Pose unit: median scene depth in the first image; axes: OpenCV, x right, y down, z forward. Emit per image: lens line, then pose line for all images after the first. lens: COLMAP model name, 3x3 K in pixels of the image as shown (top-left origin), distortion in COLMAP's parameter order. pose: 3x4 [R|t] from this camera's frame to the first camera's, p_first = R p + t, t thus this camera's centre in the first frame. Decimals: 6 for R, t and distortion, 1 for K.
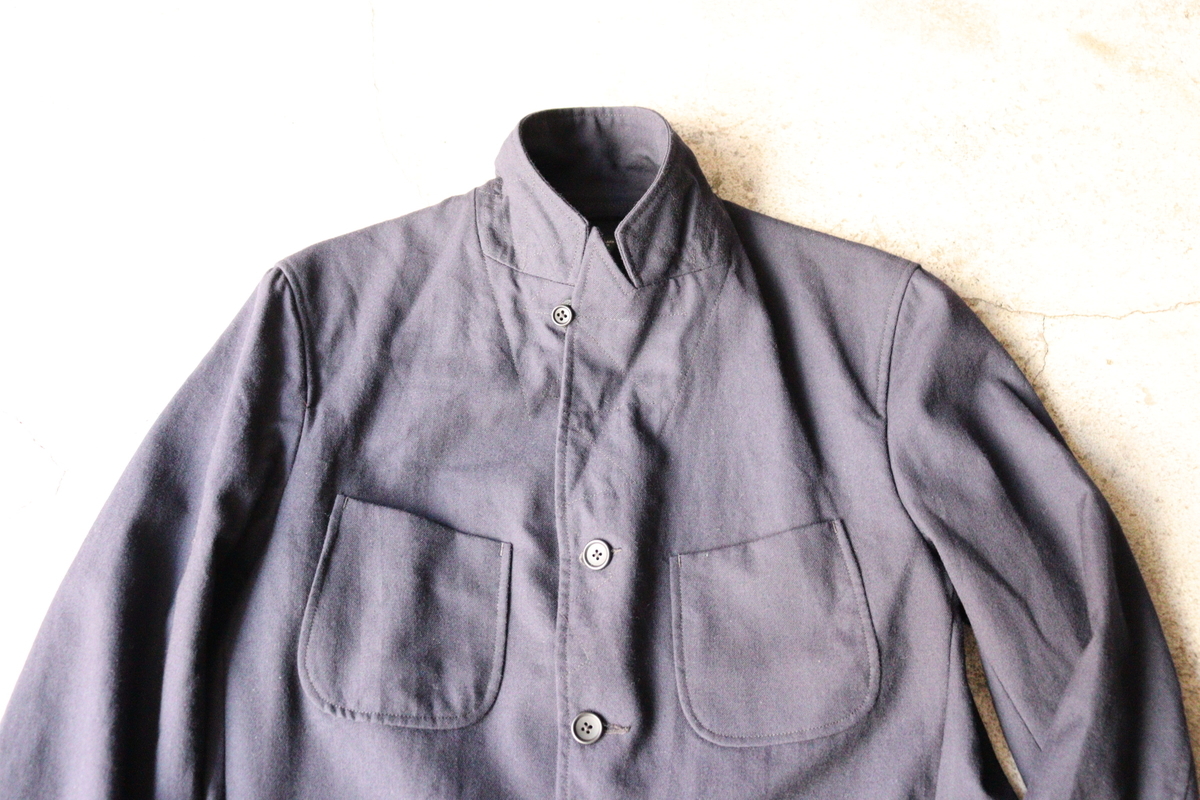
lens RADIAL K [[1324.6, 0, 600.0], [0, 1324.6, 400.0], [0, 0, 1]] dist [-0.144366, 0.257514]
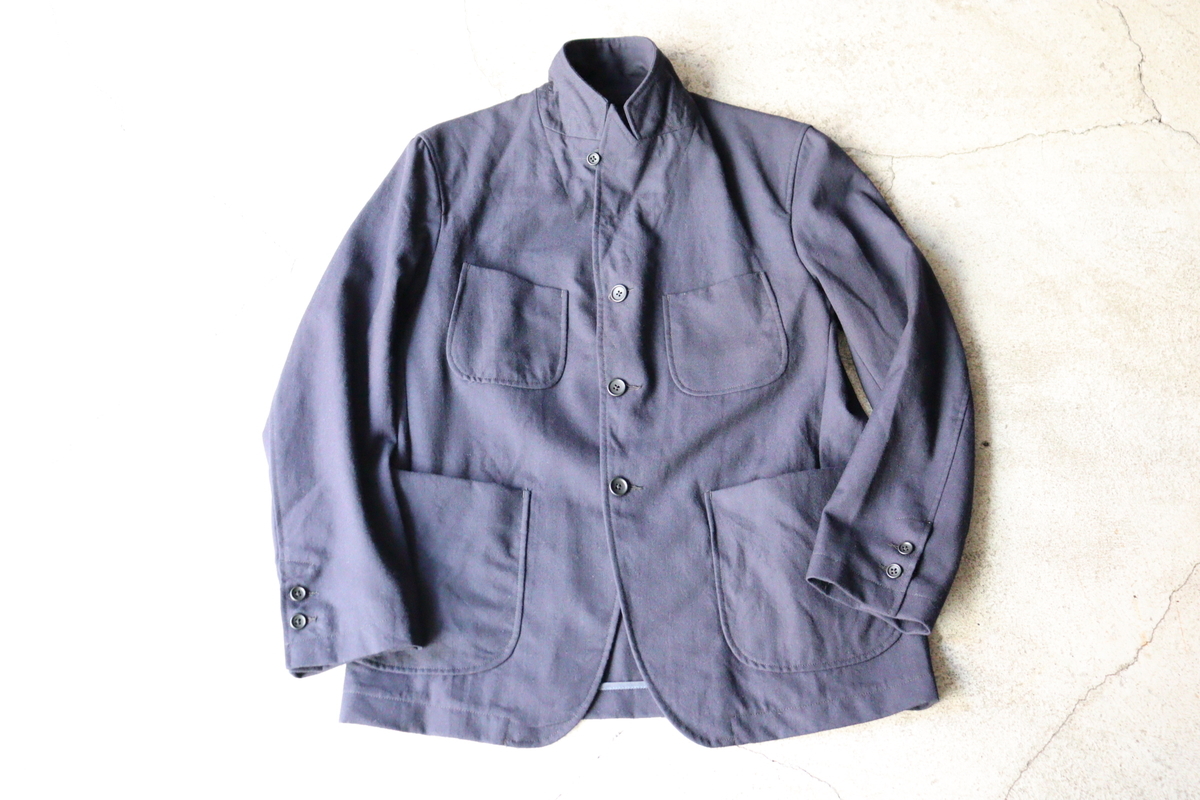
lens RADIAL K [[1324.6, 0, 600.0], [0, 1324.6, 400.0], [0, 0, 1]] dist [-0.144366, 0.257514]
pose [[0.999586, -0.028514, -0.003856, -0.022984], [0.028492, 0.999578, -0.005642, 0.251421], [0.004016, 0.005530, 0.999977, -0.657552]]
